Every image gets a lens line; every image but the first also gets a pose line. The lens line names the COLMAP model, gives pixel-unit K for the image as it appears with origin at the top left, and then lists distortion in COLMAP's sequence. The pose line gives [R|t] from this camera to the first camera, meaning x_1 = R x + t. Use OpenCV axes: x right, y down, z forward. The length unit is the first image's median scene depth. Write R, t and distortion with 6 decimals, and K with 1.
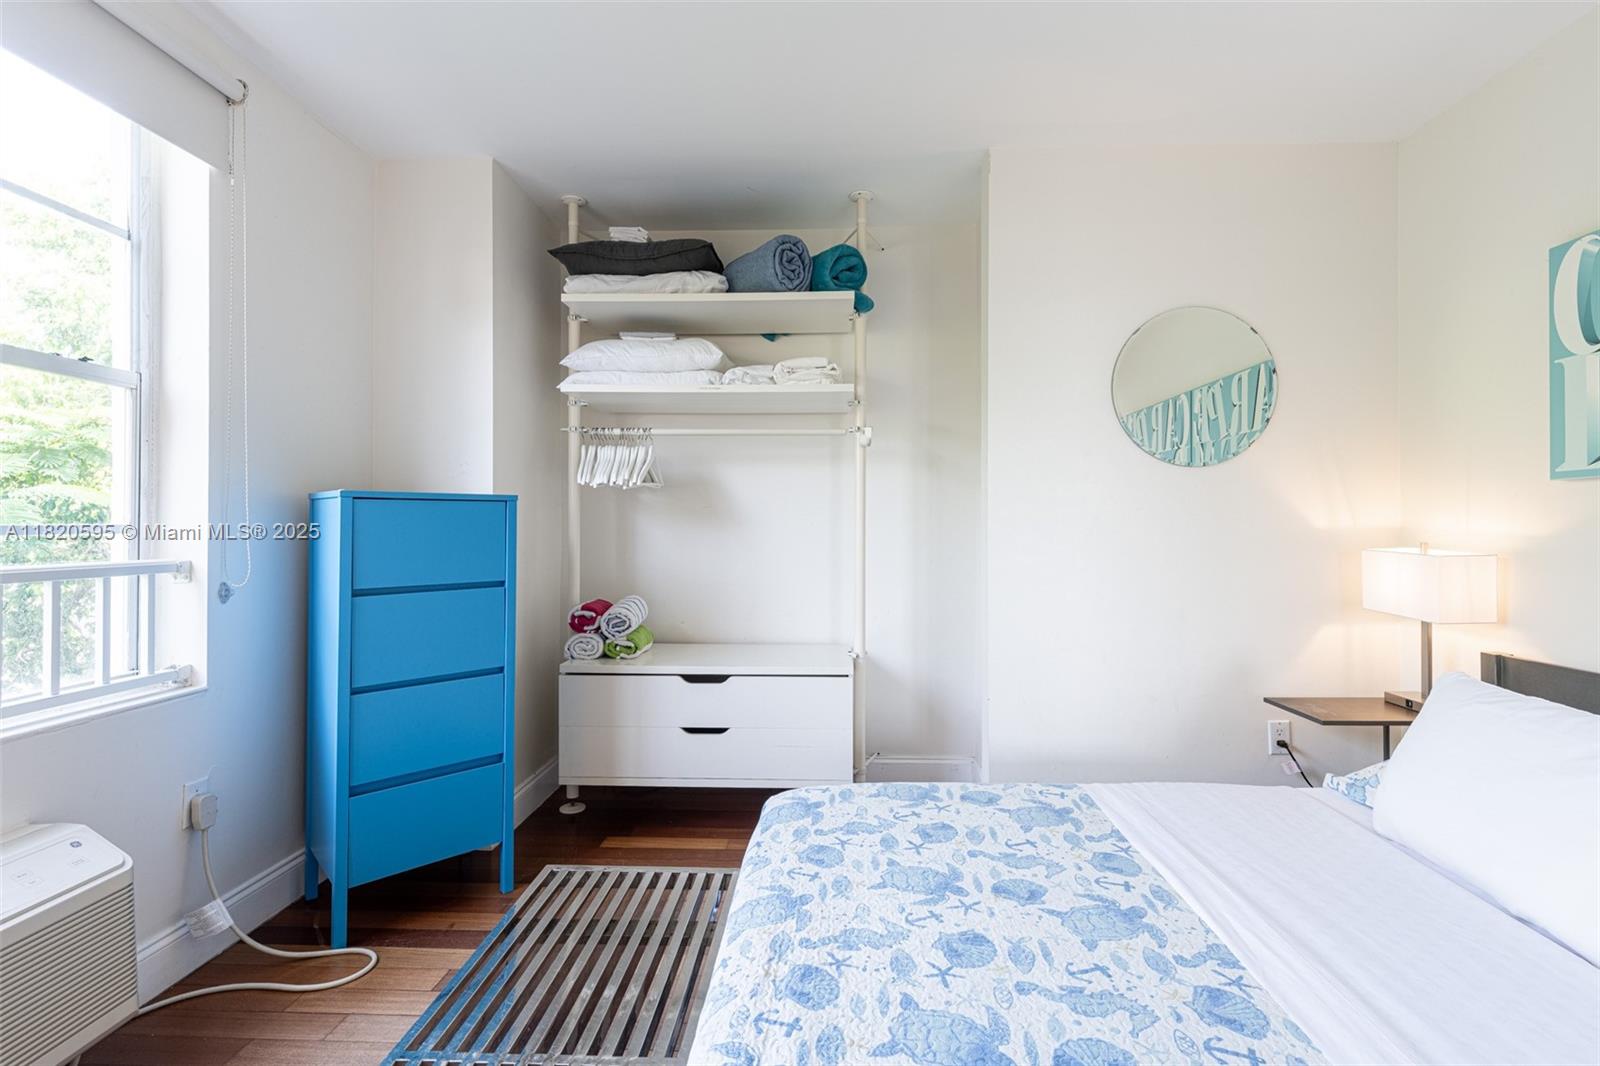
lens RADIAL K [[731.6, 0, 800.9], [0, 731.6, 520.3], [0, 0, 1]] dist [0.006866, 0.000462]
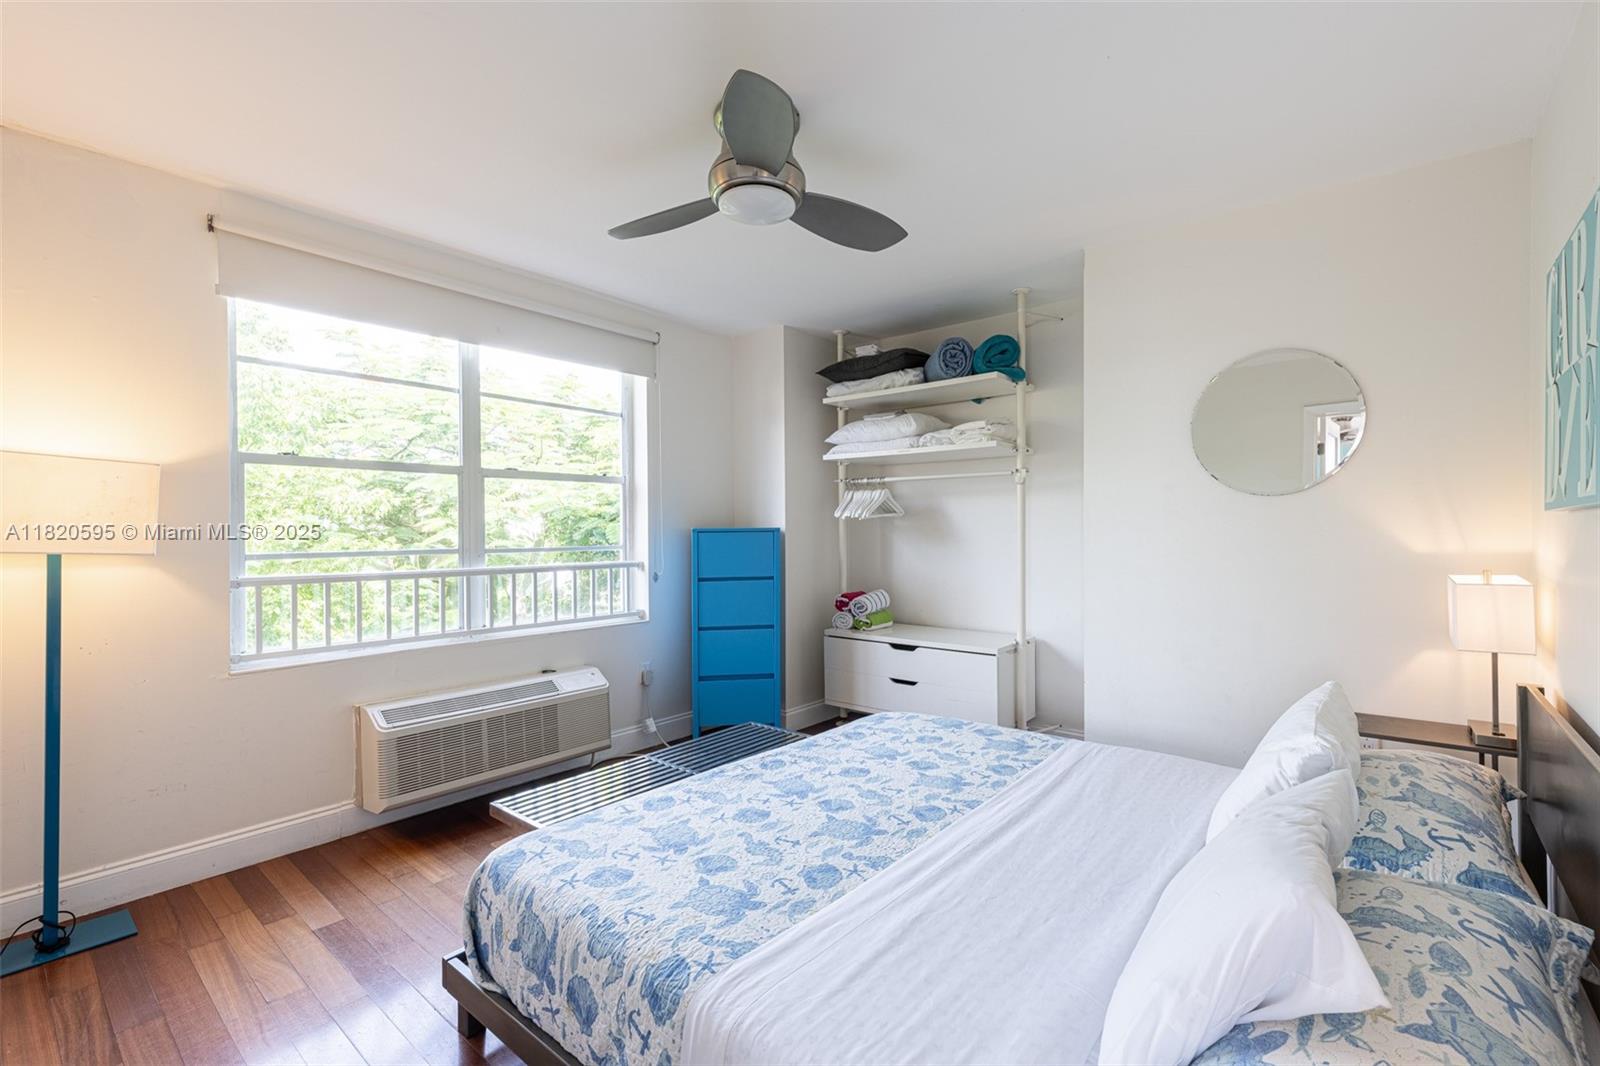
lens RADIAL K [[704.2, 0, 800.0], [0, 704.2, 533.0], [0, 0, 1]] dist [-0.000893, -0.000242]
pose [[0.791764, -0.002623, -0.610822, 0.575096], [0.011833, 0.999869, 0.011045, -0.033489], [0.610713, -0.015973, 0.791691, -0.255145]]
